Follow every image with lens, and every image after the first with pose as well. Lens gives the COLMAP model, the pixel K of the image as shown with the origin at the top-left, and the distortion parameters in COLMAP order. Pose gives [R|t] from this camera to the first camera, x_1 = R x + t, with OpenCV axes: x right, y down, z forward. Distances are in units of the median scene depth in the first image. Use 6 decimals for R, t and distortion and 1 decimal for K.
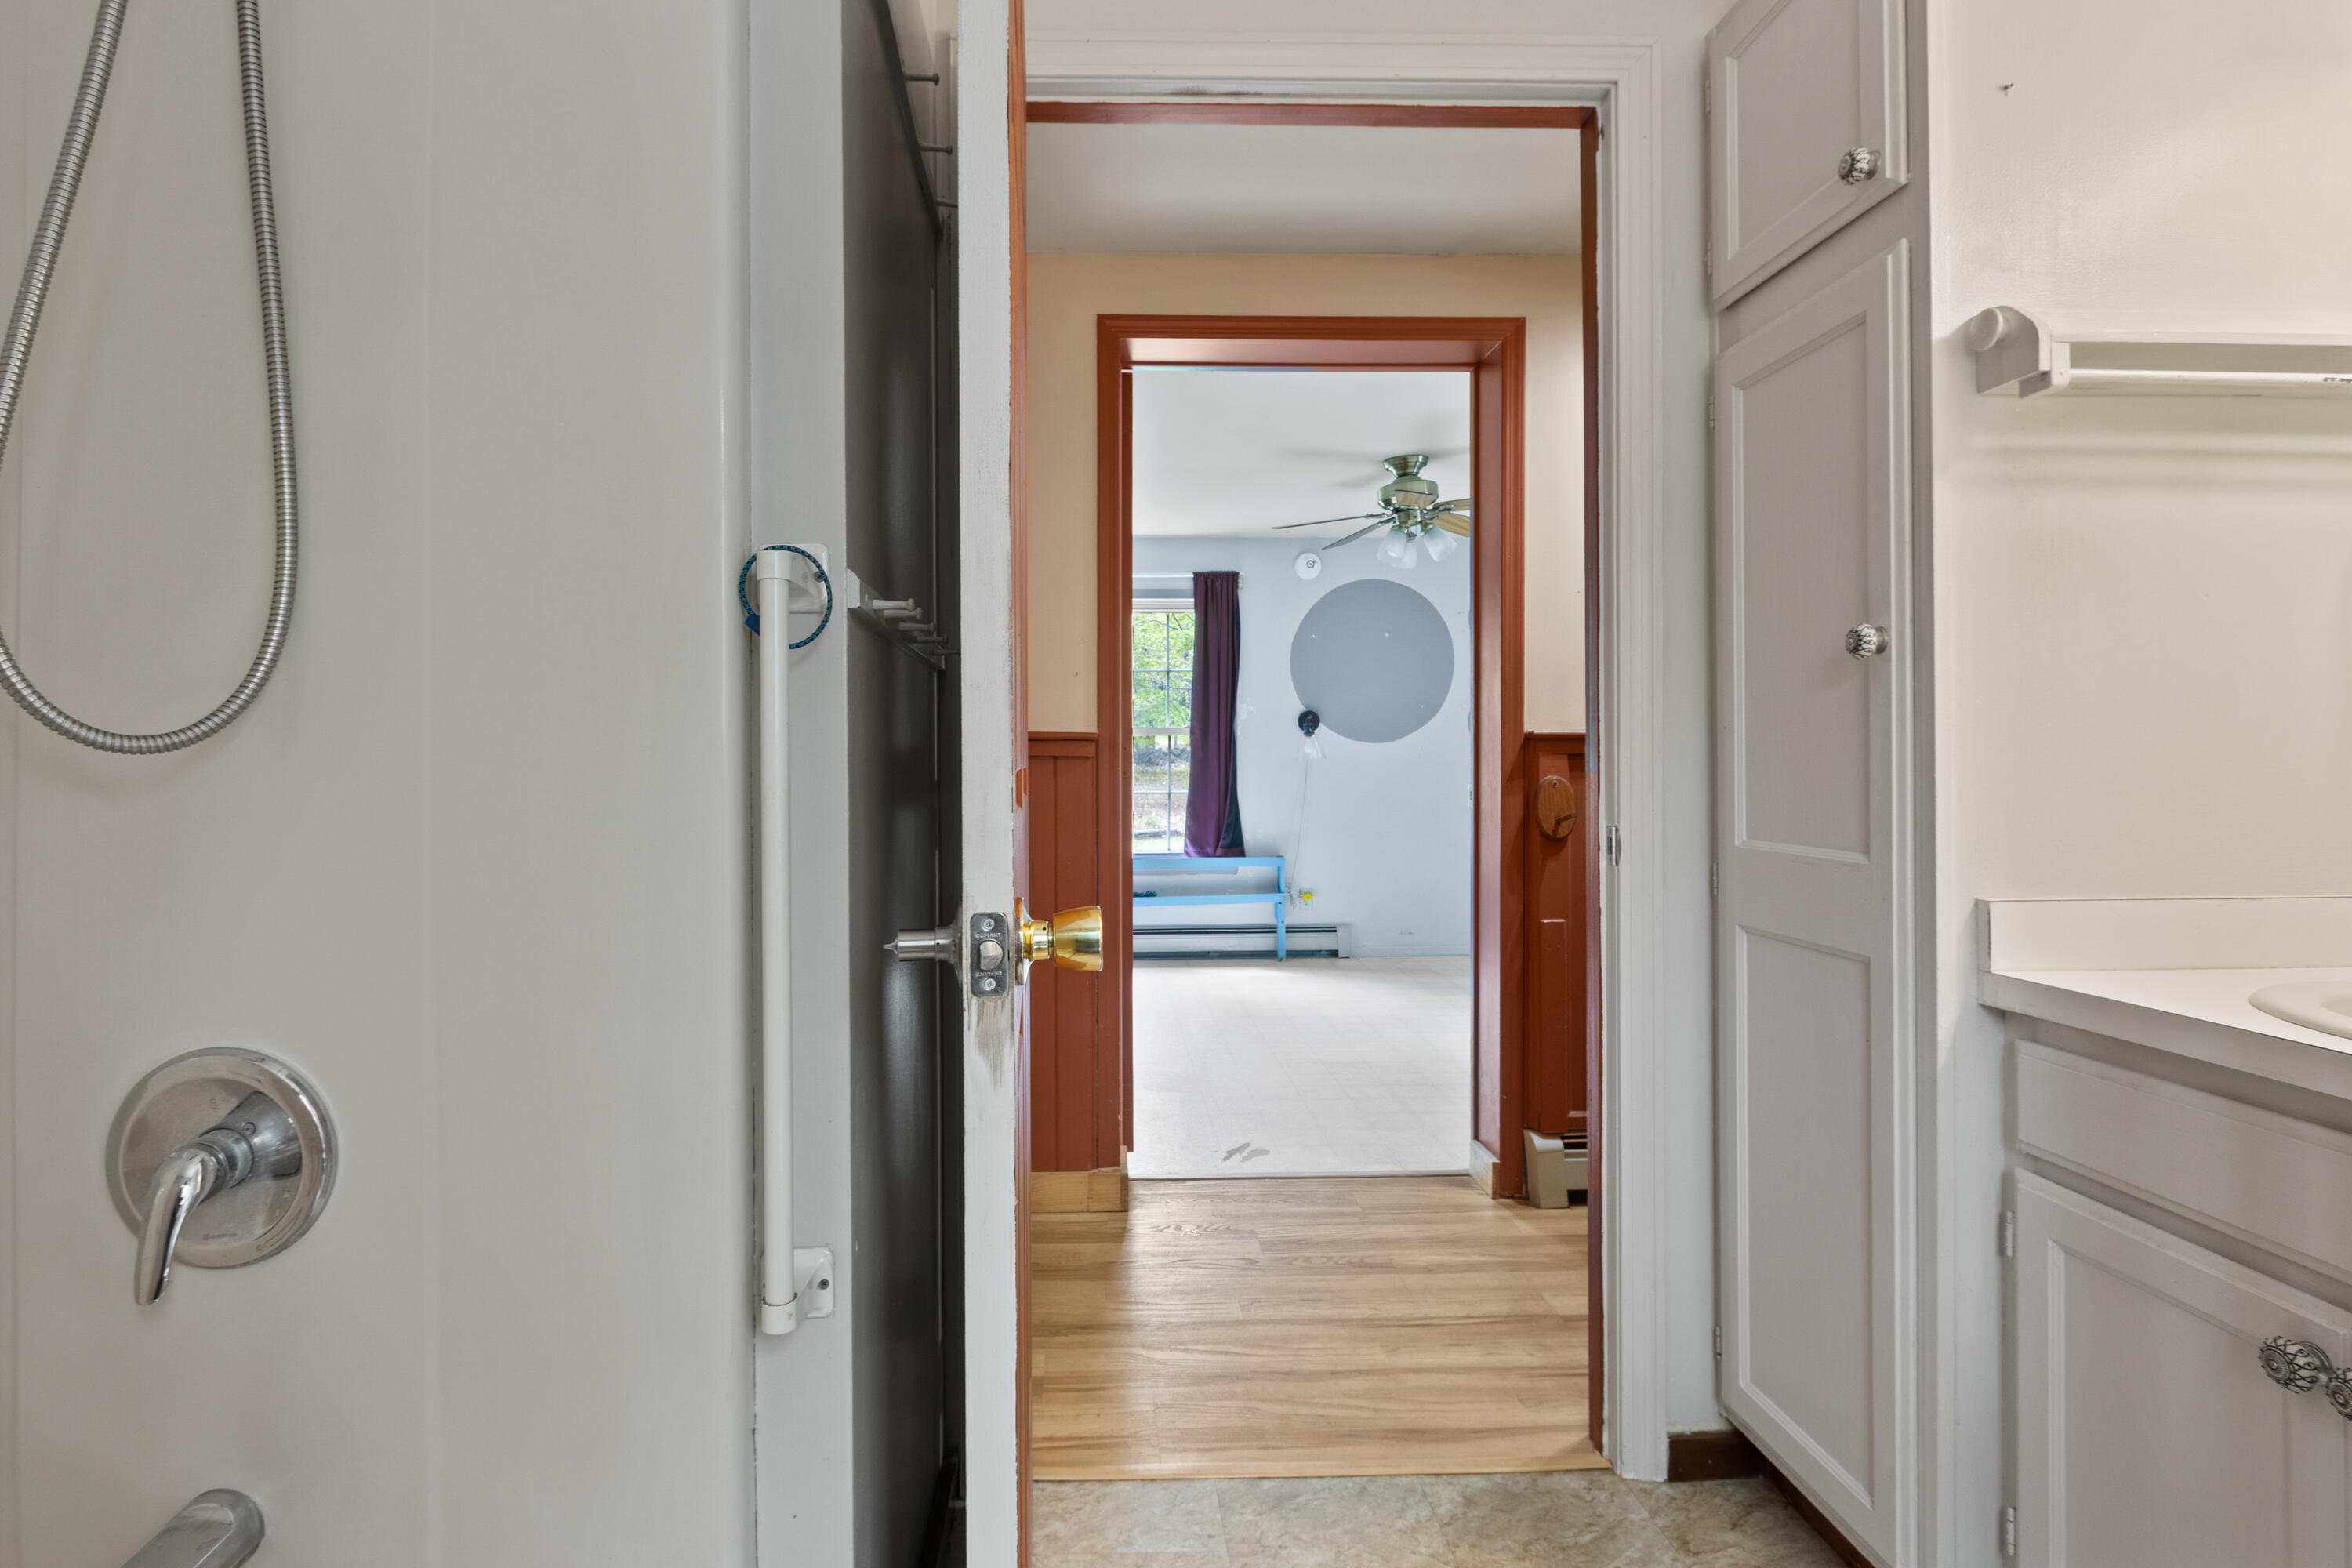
lens RADIAL K [[1204.3, 0, 1162.8], [0, 1204.3, 776.6], [0, 0, 1]] dist [0.002114, 0.000597]
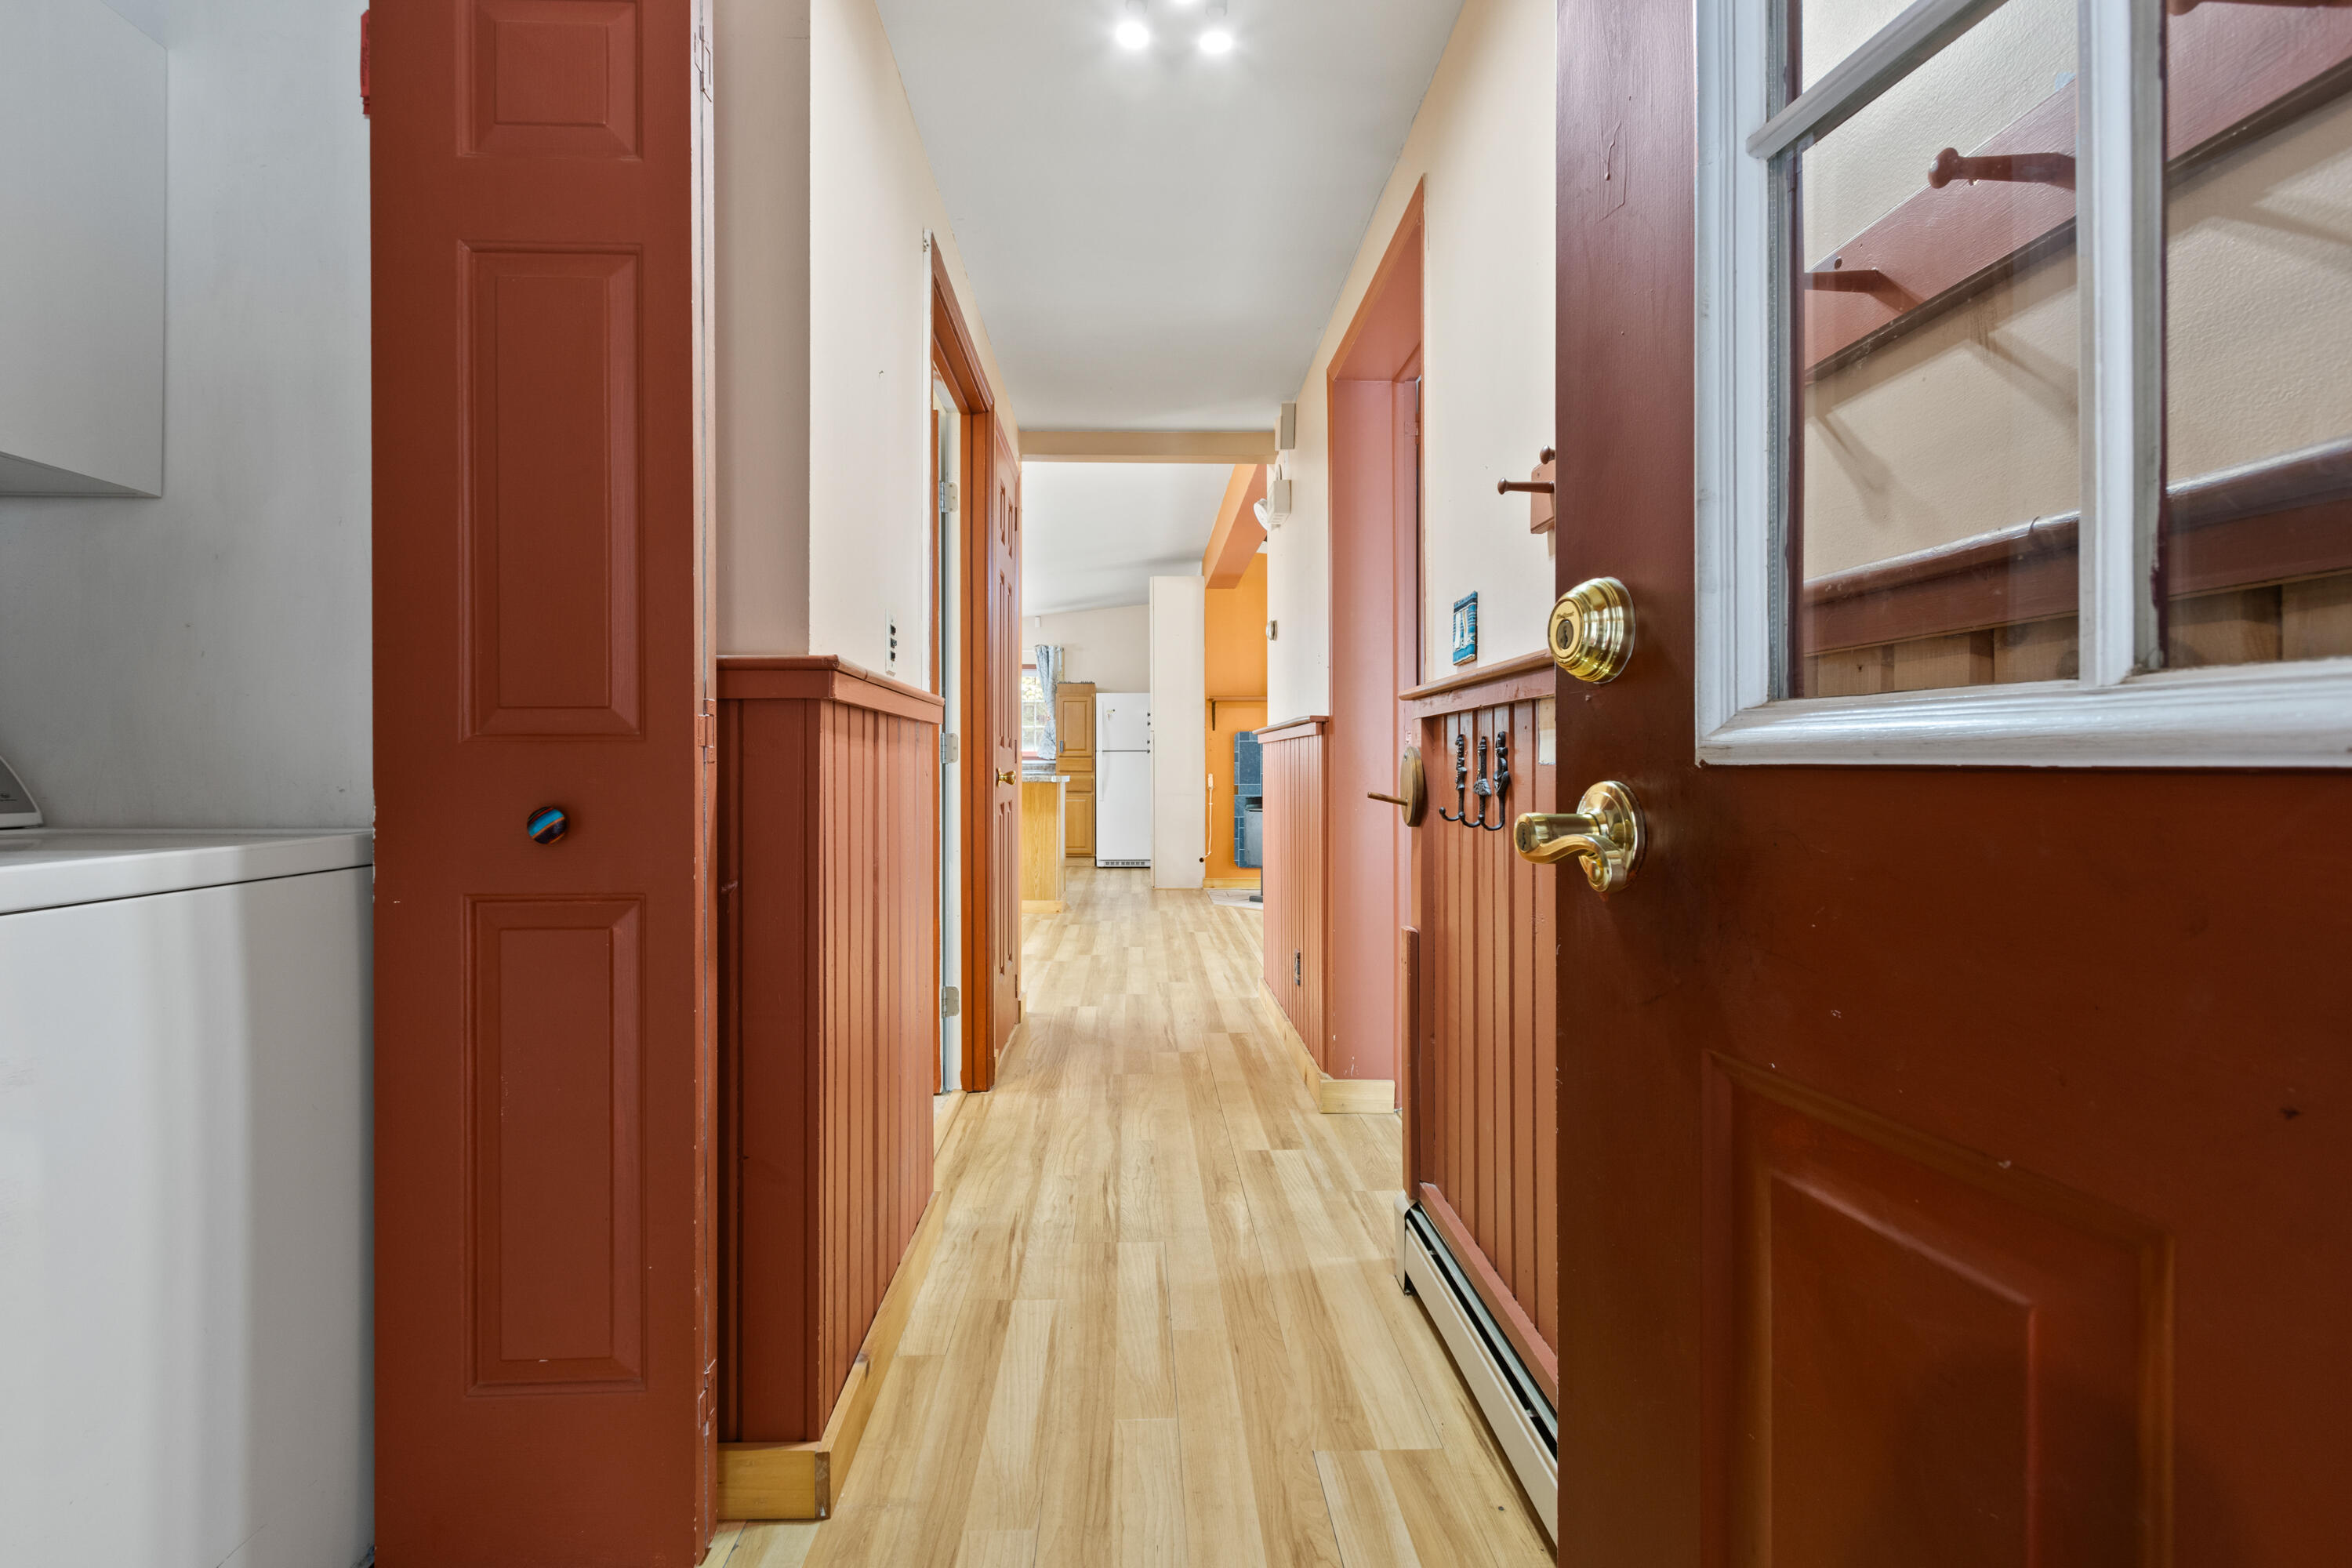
lens RADIAL K [[1121.8, 0, 1172.4], [0, 1121.8, 769.6], [0, 0, 1]] dist [-0.001212, -0.000029]
pose [[-0.024286, 0.009273, -0.999662, 1.335946], [-0.009043, 0.999914, 0.009495, 0.005315], [0.999664, 0.009270, -0.024200, 1.061868]]
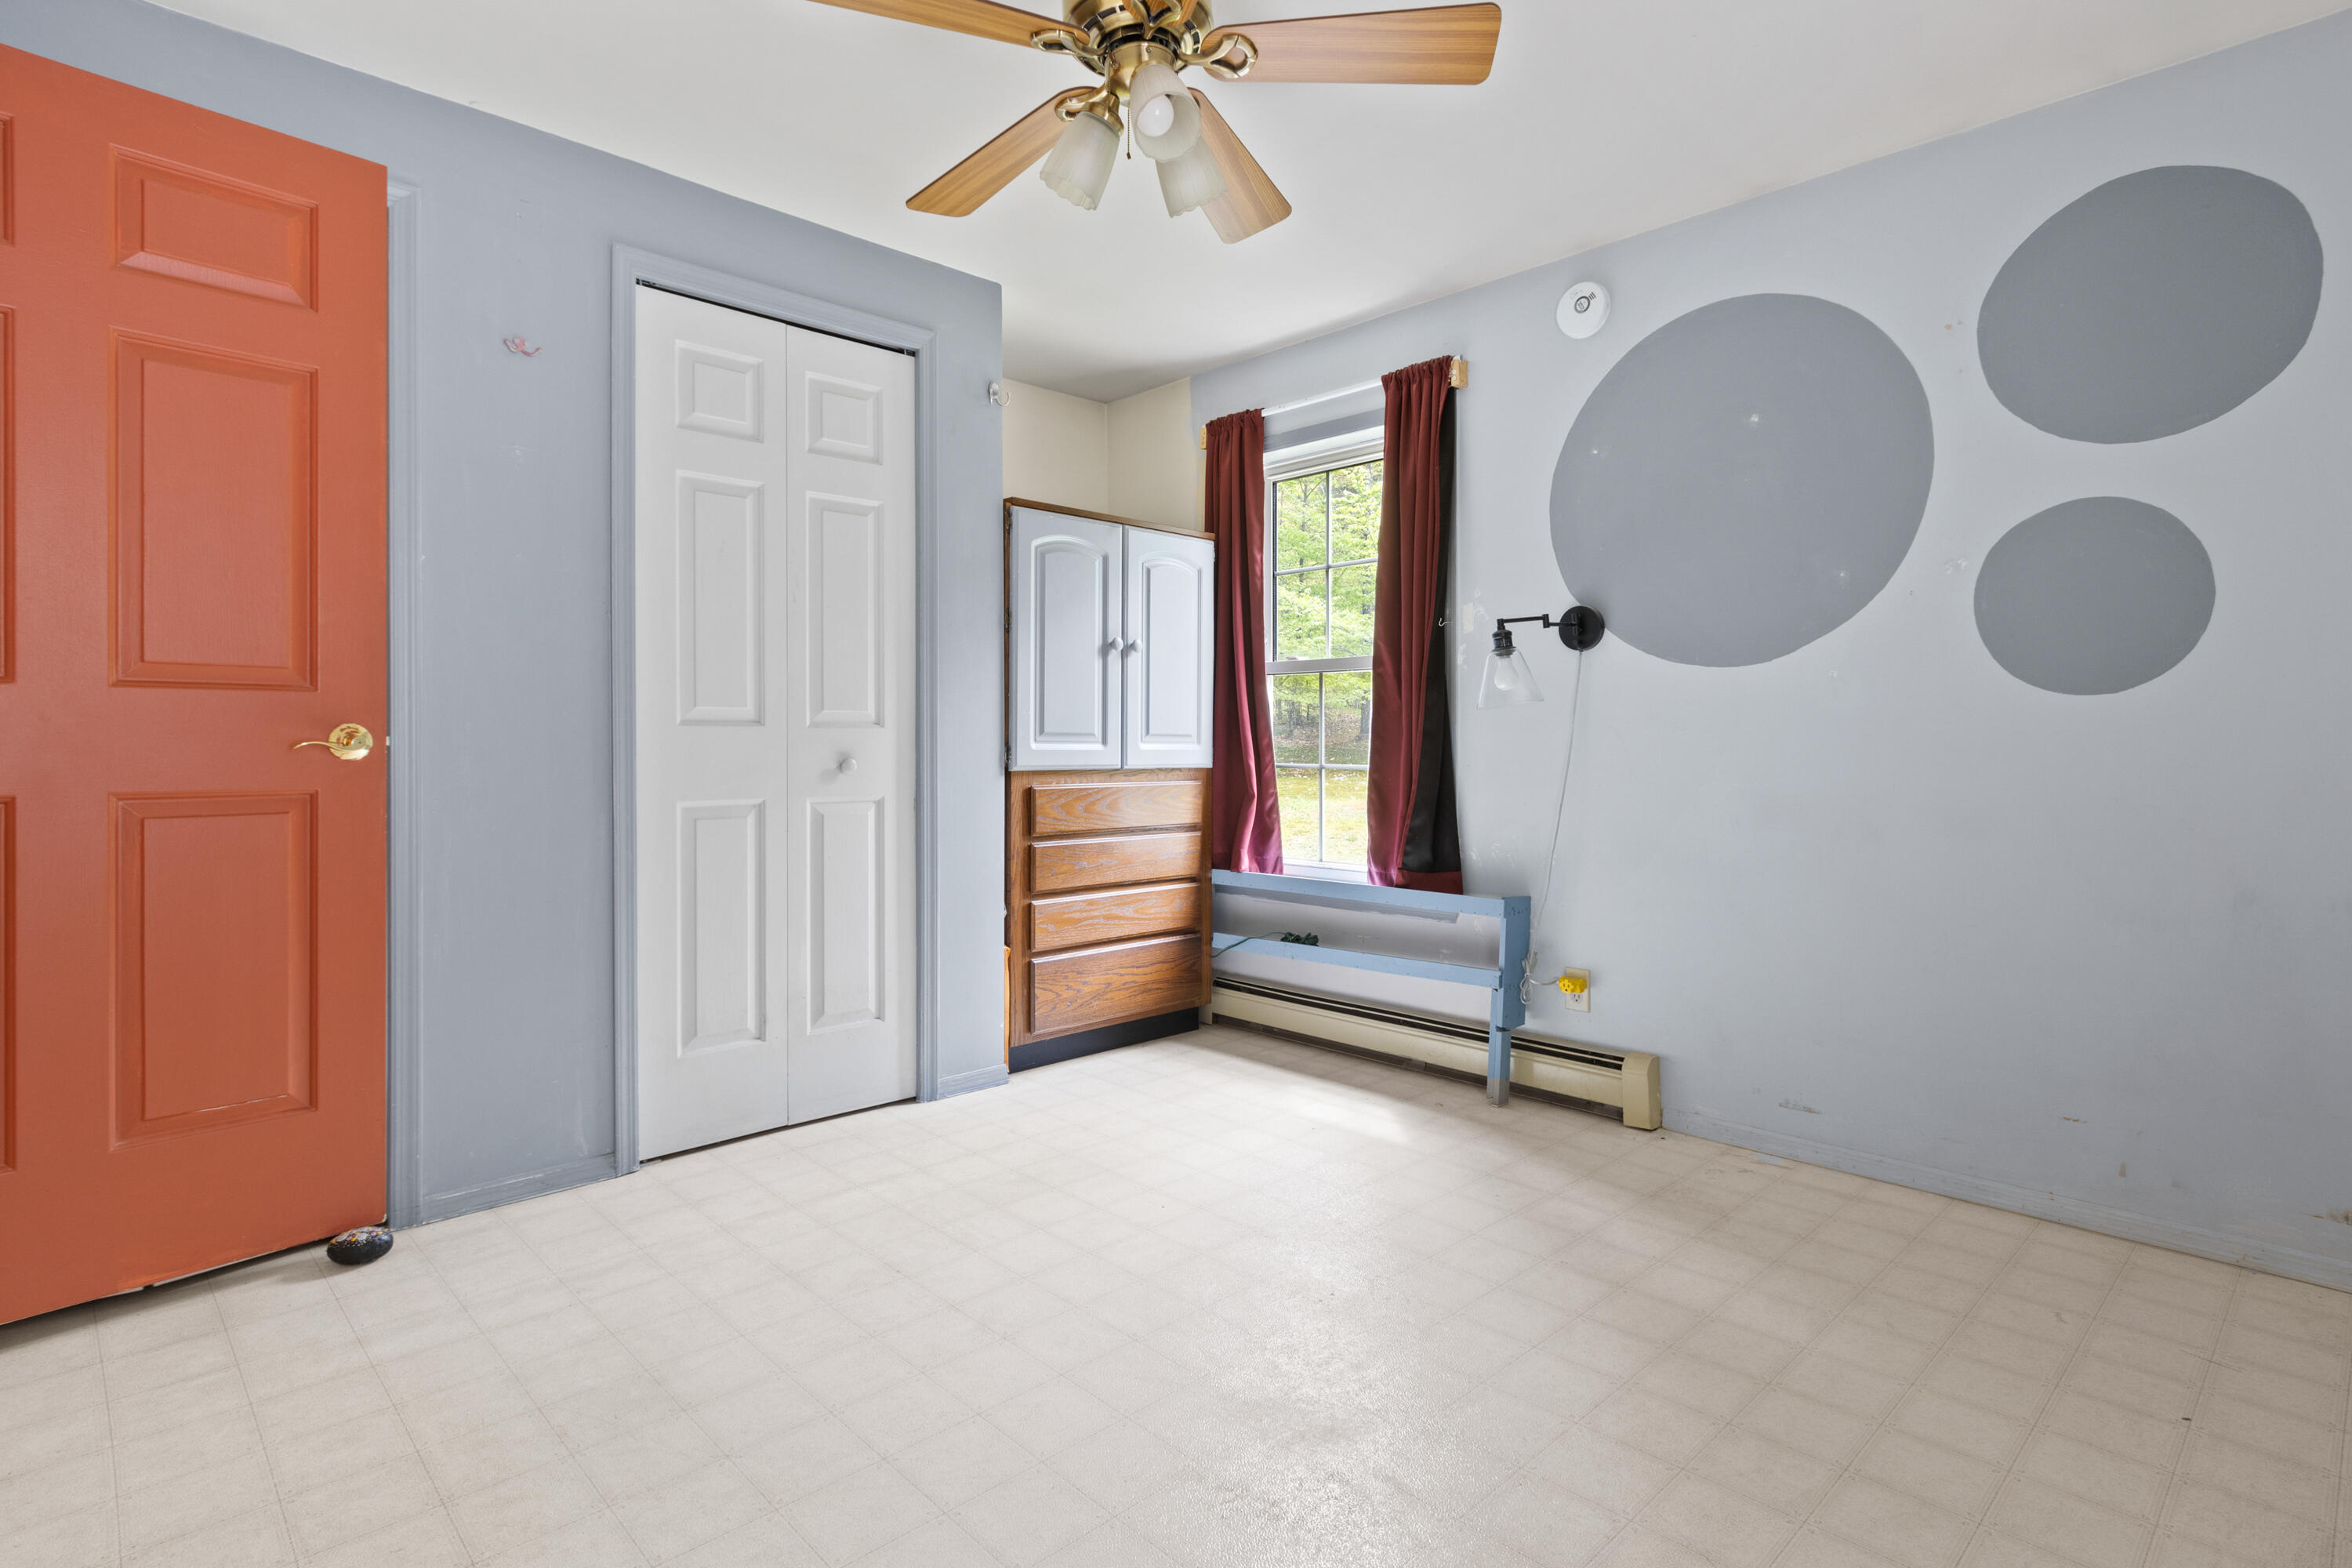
lens RADIAL K [[1204.3, 0, 1178.1], [0, 1204.3, 776.5], [0, 0, 1]] dist [0.002114, 0.000597]
pose [[0.627440, 0.022243, -0.778347, 0.402322], [-0.011811, 0.999749, 0.019049, 0.006603], [0.778576, -0.002759, 0.627545, 0.566430]]
